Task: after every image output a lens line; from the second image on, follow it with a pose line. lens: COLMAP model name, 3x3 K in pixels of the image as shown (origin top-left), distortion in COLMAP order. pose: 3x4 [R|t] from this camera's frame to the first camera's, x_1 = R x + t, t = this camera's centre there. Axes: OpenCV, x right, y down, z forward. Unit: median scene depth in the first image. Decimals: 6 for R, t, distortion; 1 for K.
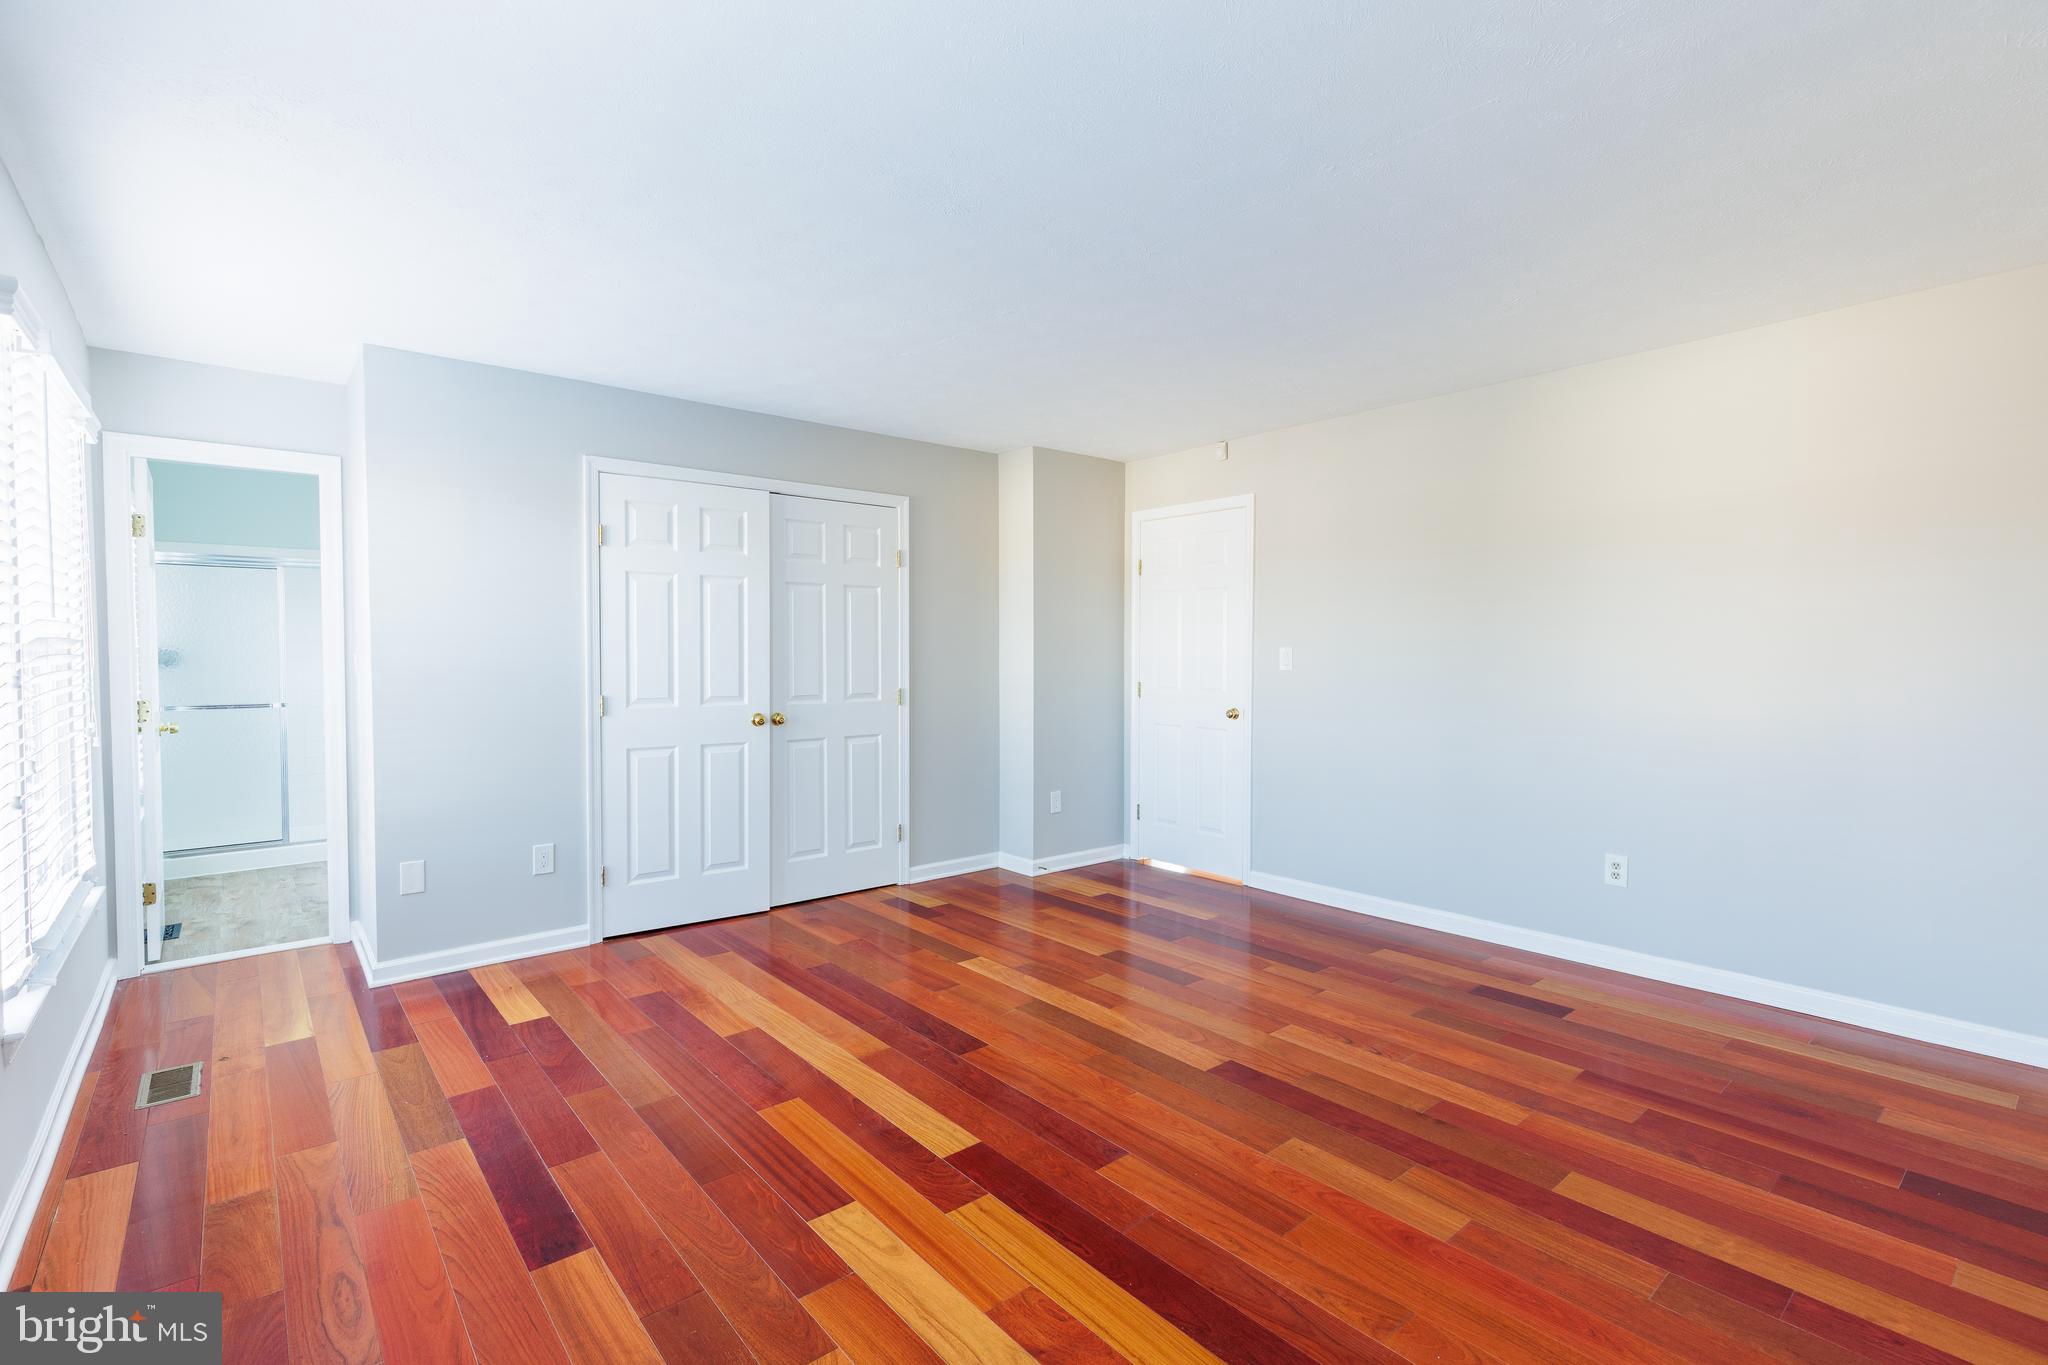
lens RADIAL K [[940.1, 0, 1023.9], [0, 940.1, 679.7], [0, 0, 1]] dist [0.006078, -0.001267]
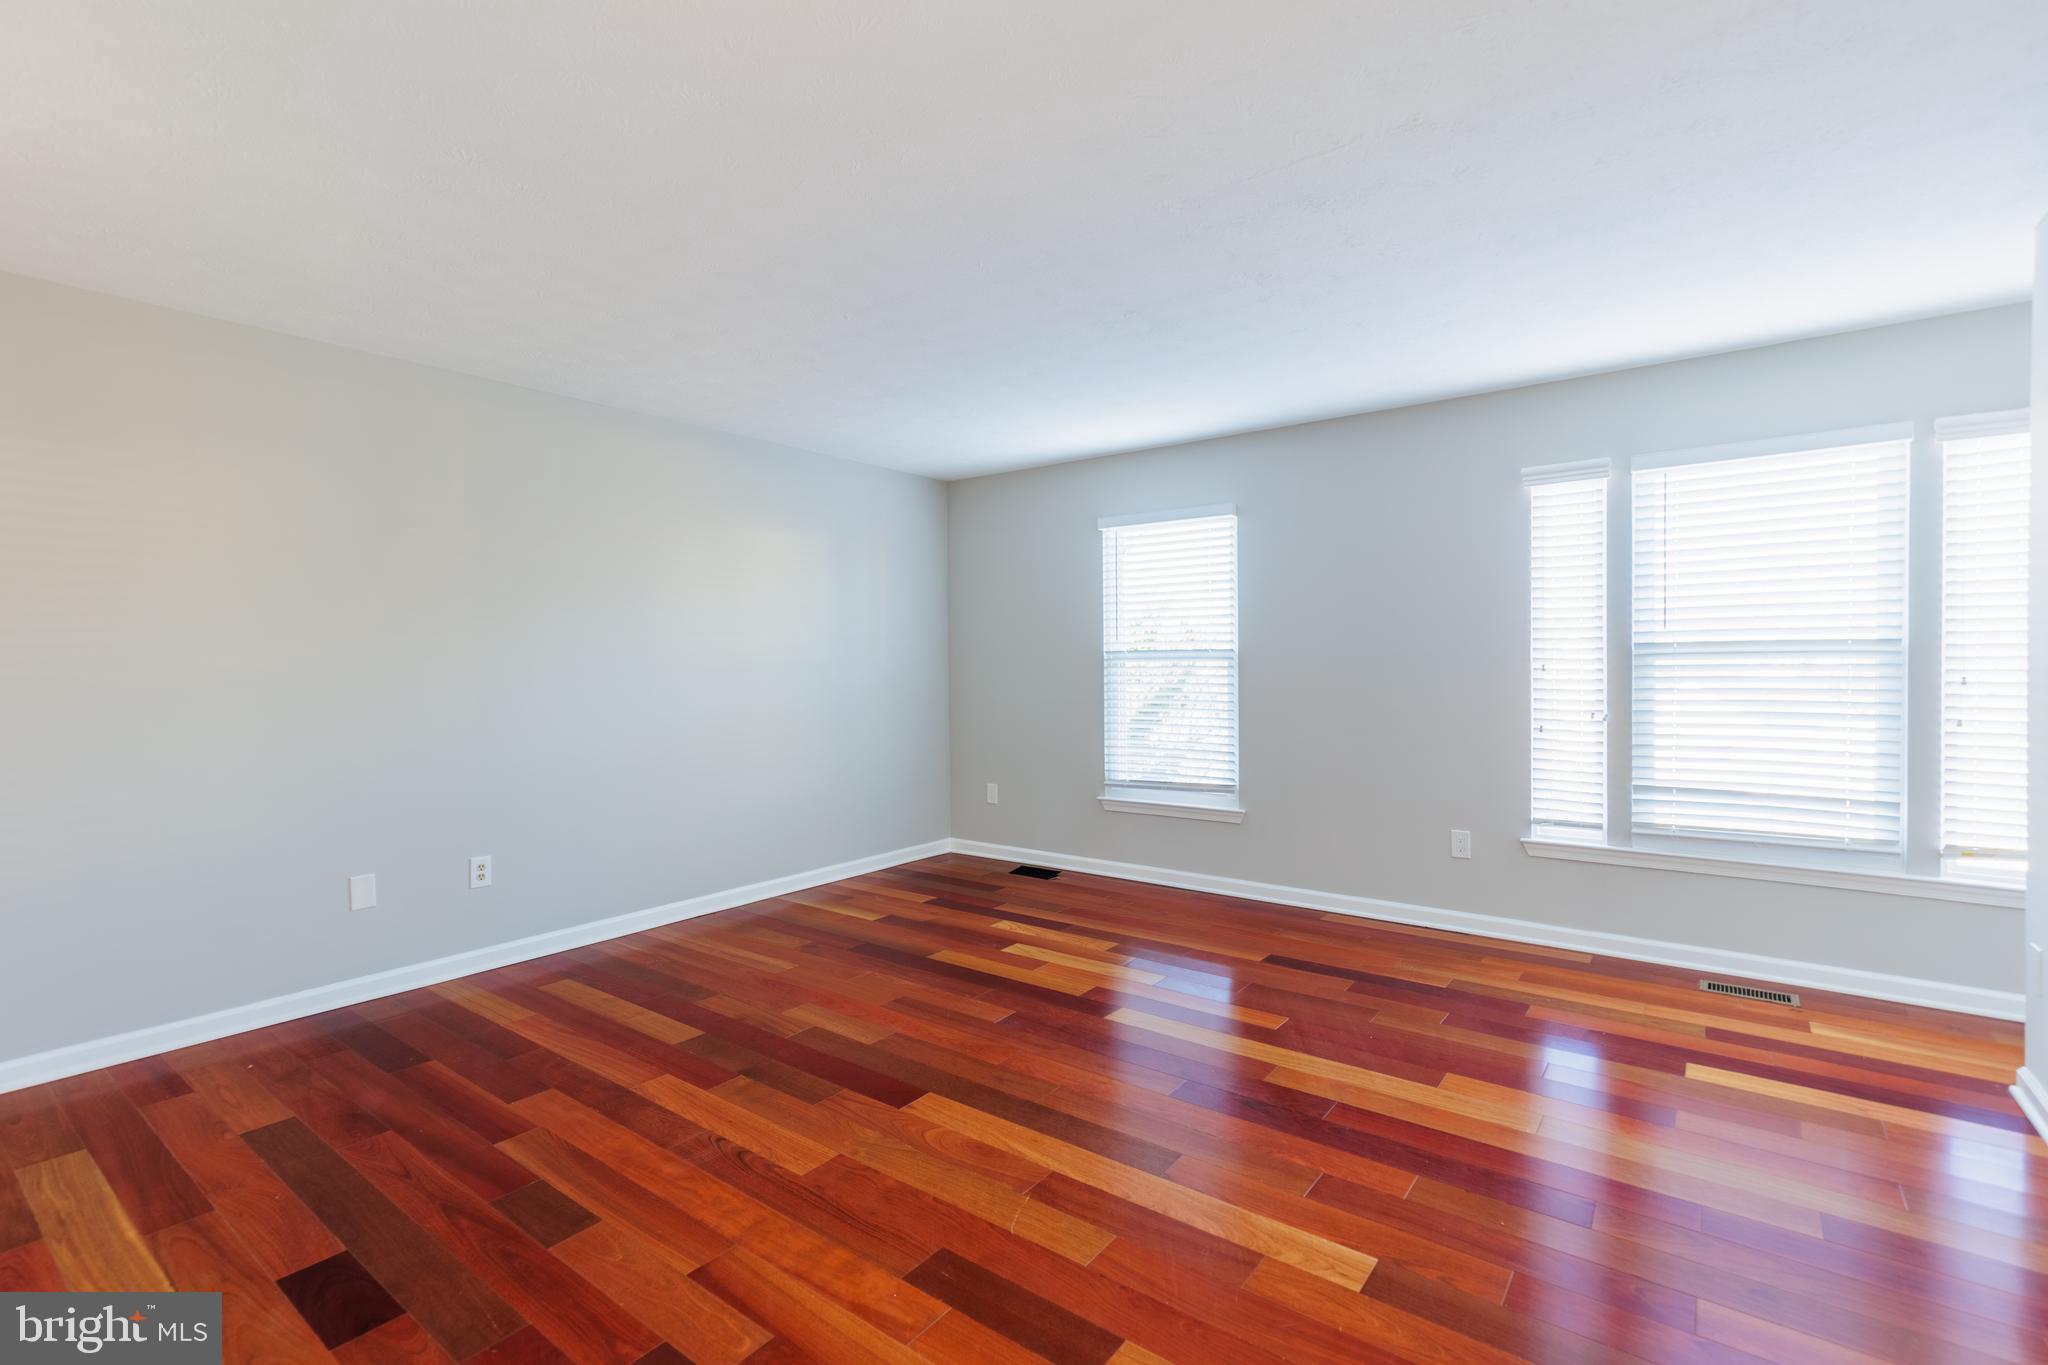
lens RADIAL K [[940.1, 0, 1026.9], [0, 940.1, 680.0], [0, 0, 1]] dist [0.006078, -0.001267]
pose [[-0.976331, 0.014618, -0.215786, 0.305651], [0.003638, 0.998682, 0.051193, -0.057278], [0.216250, 0.049196, -0.975098, 1.991811]]
